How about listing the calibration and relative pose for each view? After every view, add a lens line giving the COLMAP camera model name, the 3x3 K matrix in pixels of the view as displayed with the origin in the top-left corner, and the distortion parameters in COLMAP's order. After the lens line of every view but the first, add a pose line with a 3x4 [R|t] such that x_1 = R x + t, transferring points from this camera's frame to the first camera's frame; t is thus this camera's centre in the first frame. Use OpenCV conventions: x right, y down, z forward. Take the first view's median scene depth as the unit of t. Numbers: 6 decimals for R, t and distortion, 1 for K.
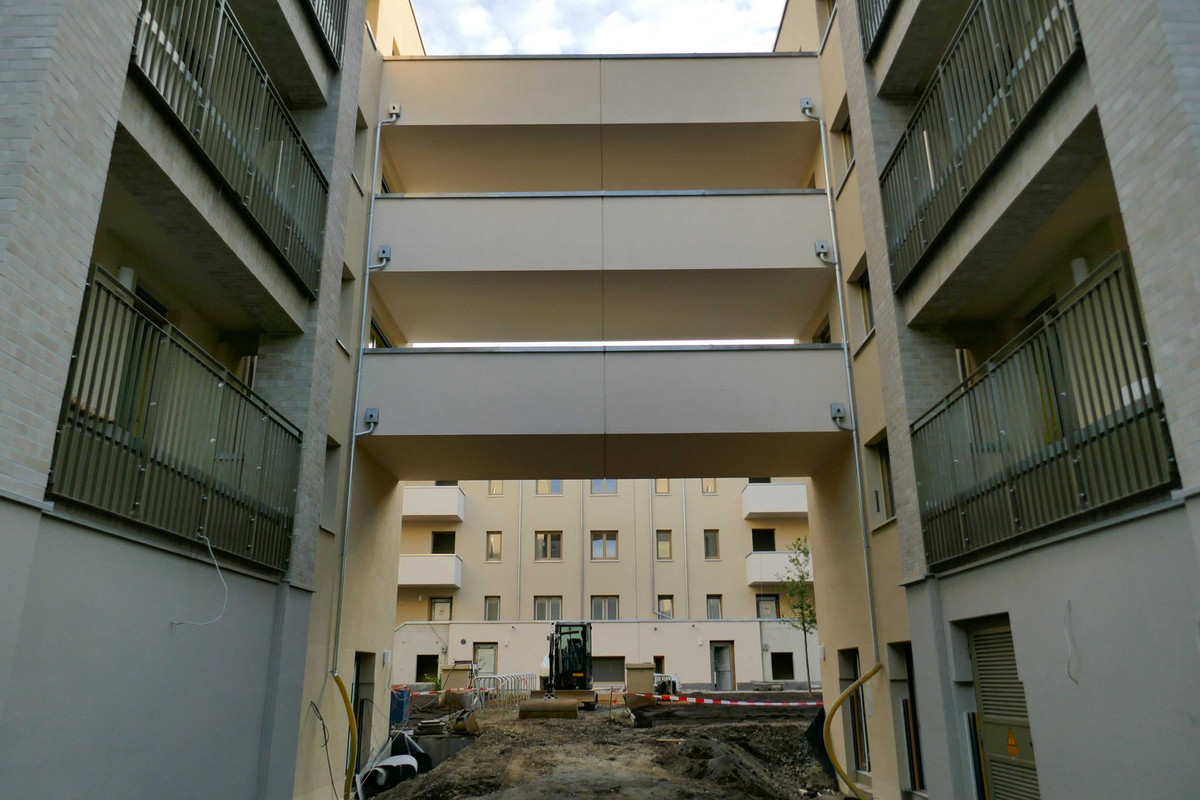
lens RADIAL K [[853.8, 0, 599.3], [0, 853.8, 403.2], [0, 0, 1]] dist [-0.013405, -0.001437]
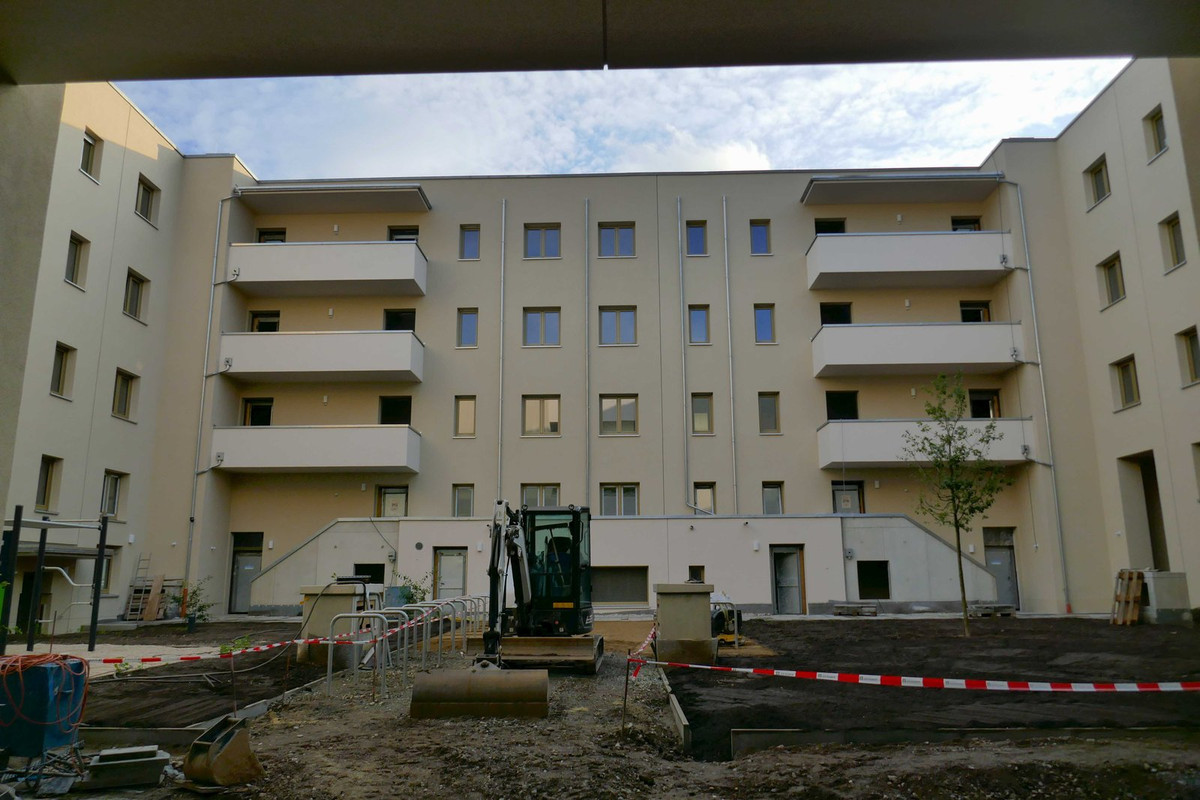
lens RADIAL K [[853.8, 0, 599.9], [0, 853.8, 397.2], [0, 0, 1]] dist [-0.013405, -0.001437]
pose [[0.999786, -0.003543, -0.020388, 0.005073], [0.005500, 0.995295, 0.096736, 0.088996], [0.019949, -0.096828, 0.995101, 0.309527]]
